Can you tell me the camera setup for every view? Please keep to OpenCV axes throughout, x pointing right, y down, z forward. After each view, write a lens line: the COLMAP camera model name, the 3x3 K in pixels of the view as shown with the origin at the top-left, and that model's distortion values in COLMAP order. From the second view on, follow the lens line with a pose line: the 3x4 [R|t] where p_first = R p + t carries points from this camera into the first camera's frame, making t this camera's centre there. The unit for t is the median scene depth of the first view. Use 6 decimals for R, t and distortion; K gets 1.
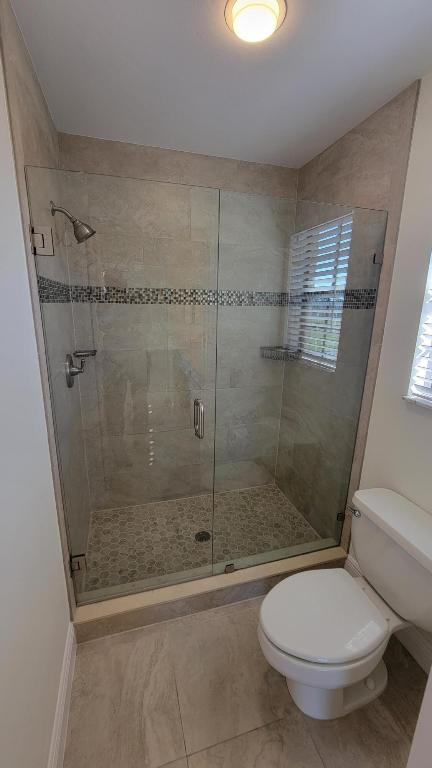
lens RADIAL K [[312.8, 0, 216.3], [0, 312.8, 384.2], [0, 0, 1]] dist [-0.001217, -0.000221]
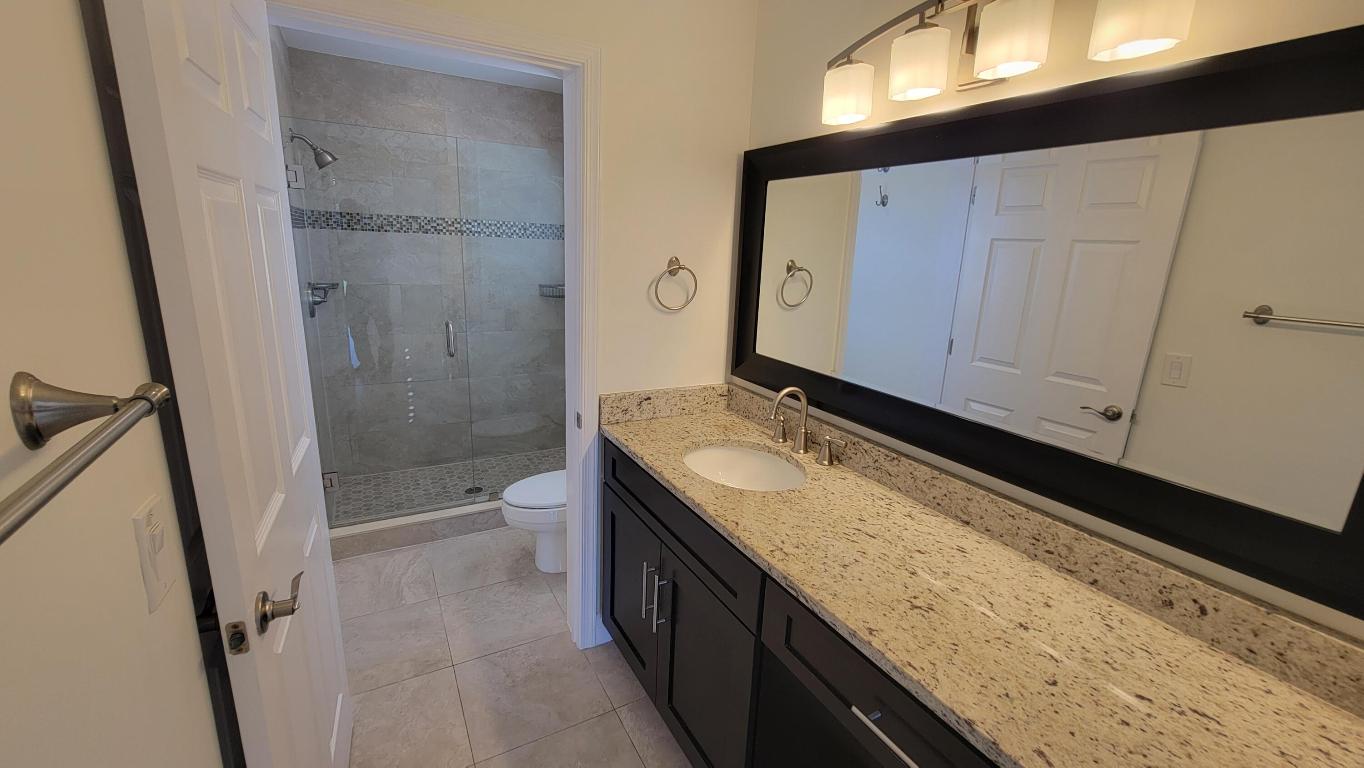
lens RADIAL K [[555.9, 0, 679.7], [0, 555.9, 381.7], [0, 0, 1]] dist [-0.003545, 0.001512]
pose [[0.975896, -0.030214, 0.216136, 0.211806], [0.030564, 0.999531, 0.001723, 0.196465], [-0.216086, 0.004924, 0.976362, -0.743557]]
